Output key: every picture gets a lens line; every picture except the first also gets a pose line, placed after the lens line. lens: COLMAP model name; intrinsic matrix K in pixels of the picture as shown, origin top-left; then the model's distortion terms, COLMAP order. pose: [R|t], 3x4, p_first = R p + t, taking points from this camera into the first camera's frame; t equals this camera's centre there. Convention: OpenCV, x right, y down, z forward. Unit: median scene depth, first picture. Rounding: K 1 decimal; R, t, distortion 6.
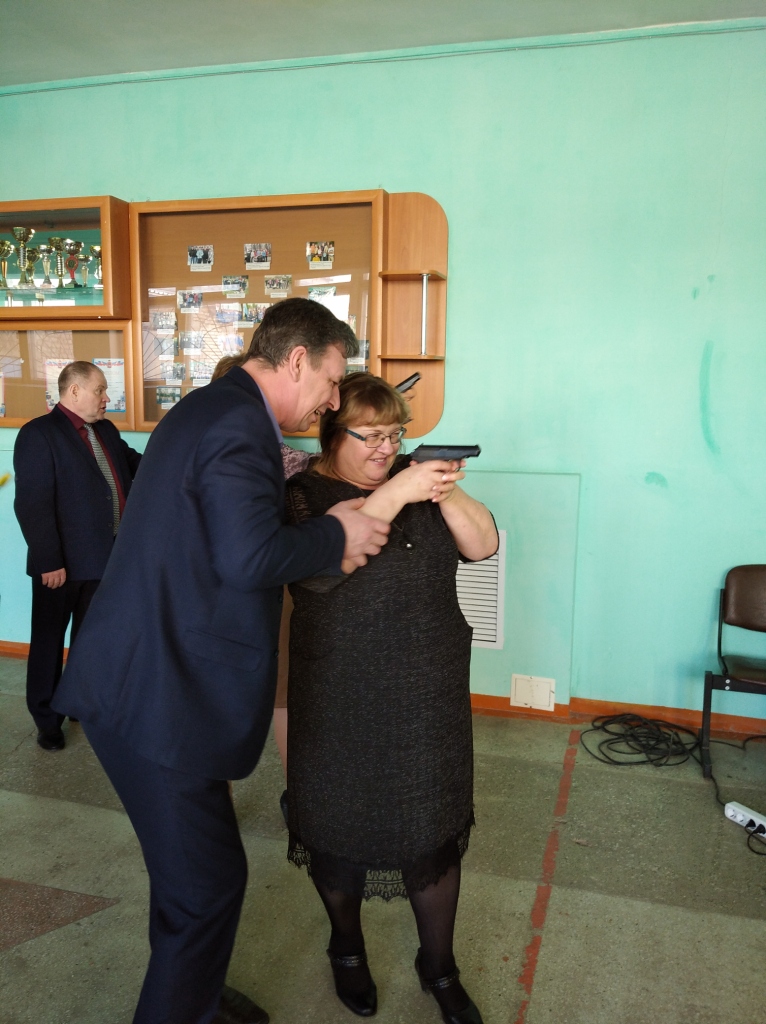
lens RADIAL K [[927.4, 0, 383.0], [0, 927.4, 512.0], [0, 0, 1]] dist [0.156636, -0.211943]
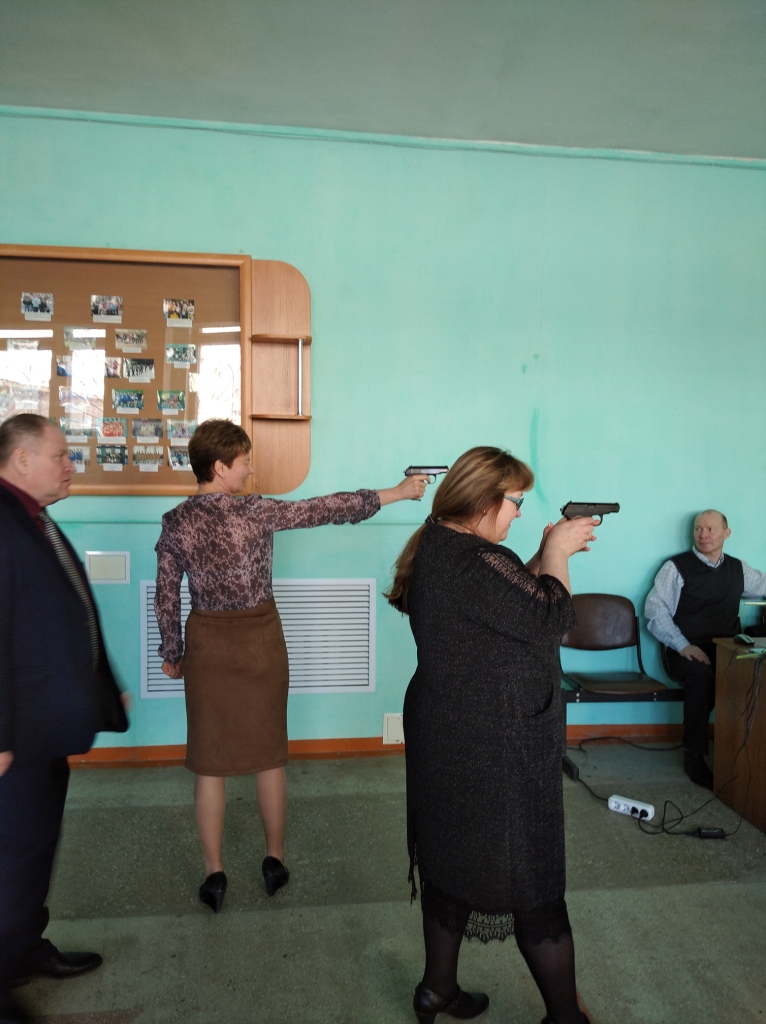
lens RADIAL K [[927.4, 0, 383.0], [0, 927.4, 512.0], [0, 0, 1]] dist [0.156636, -0.211943]
pose [[0.903126, -0.030997, 0.428256, -0.316721], [0.053456, 0.997748, -0.040512, -0.013269], [-0.426035, 0.059480, 0.902749, 0.028390]]
